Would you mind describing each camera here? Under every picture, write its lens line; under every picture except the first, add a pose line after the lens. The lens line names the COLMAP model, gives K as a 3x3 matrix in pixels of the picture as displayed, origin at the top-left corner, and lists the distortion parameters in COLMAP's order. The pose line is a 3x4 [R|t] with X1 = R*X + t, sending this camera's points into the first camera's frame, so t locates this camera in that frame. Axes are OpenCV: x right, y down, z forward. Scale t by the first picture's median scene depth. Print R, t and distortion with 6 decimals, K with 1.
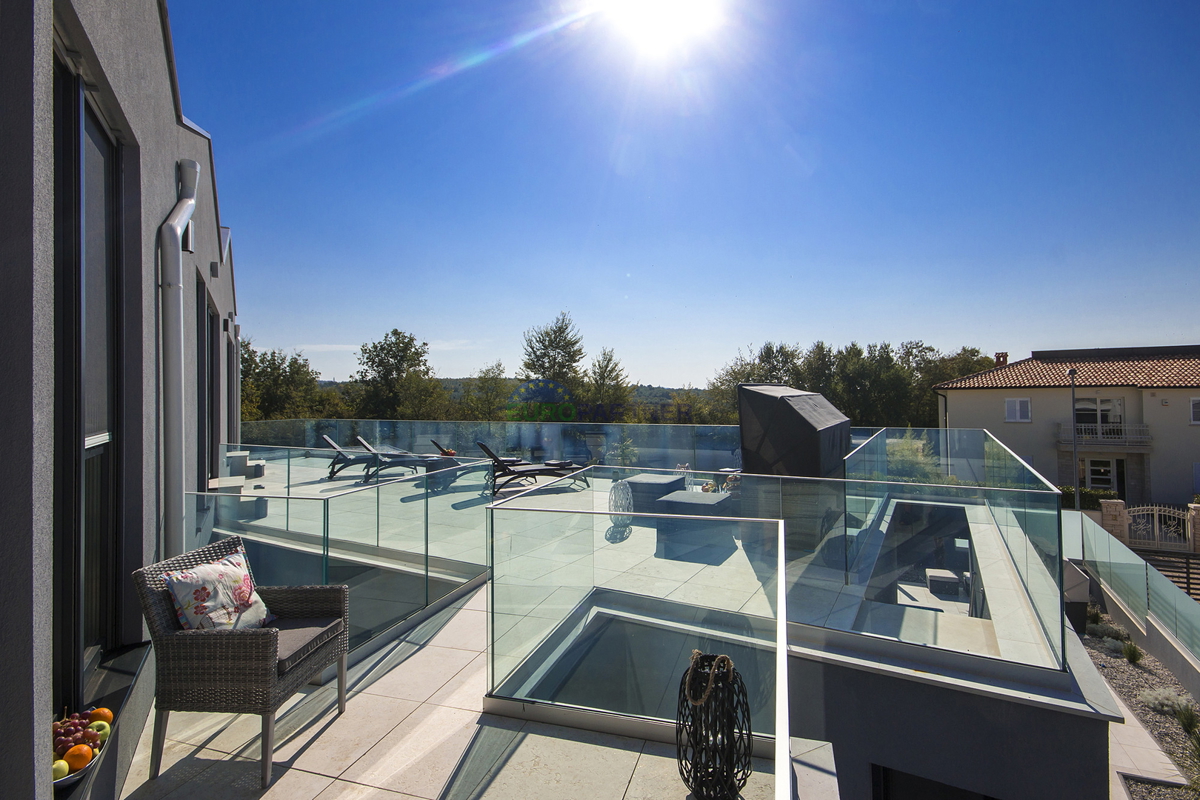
lens RADIAL K [[547.8, 0, 600.0], [0, 547.8, 400.0], [0, 0, 1]] dist [-0.001851, -0.000535]
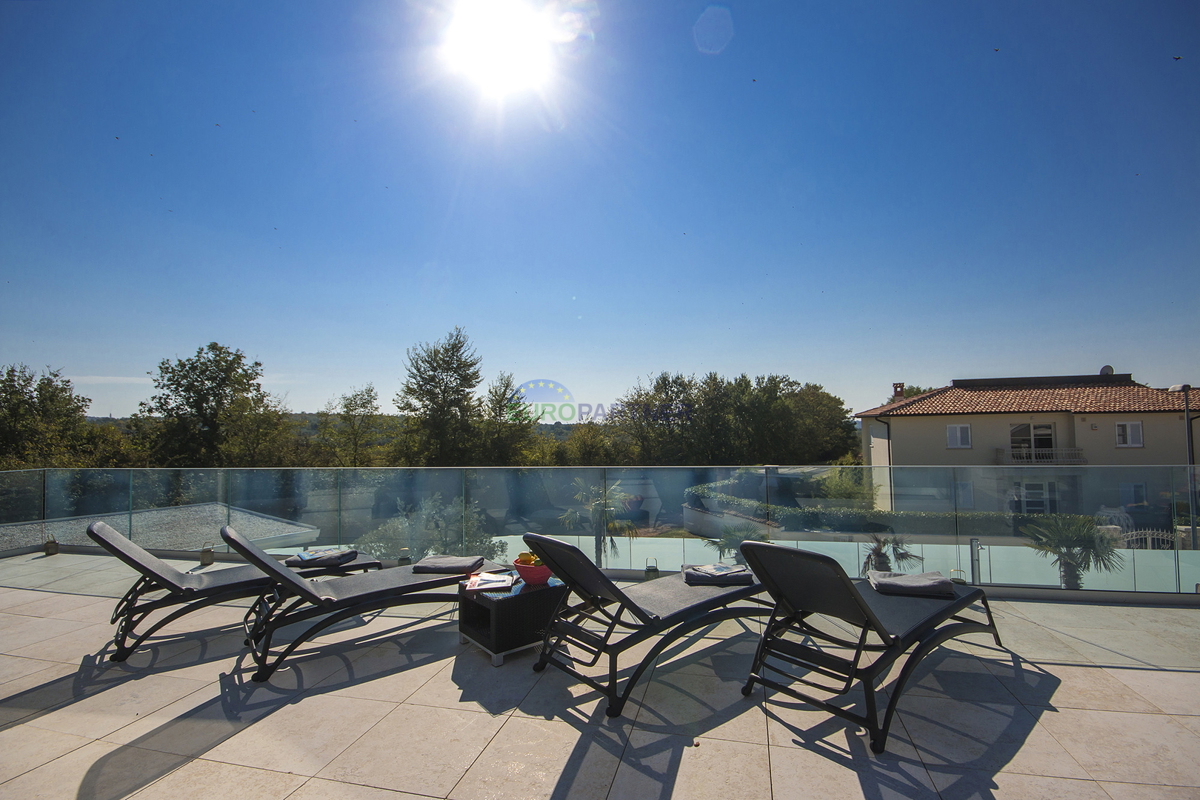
lens RADIAL K [[516.0, 0, 603.2], [0, 516.0, 414.1], [0, 0, 1]] dist [0.014635, -0.014644]
pose [[0.952420, 0.001172, 0.304786, -0.080799], [0.010864, 0.999227, -0.037792, 0.003600], [-0.304594, 0.039305, 0.951671, 0.159599]]
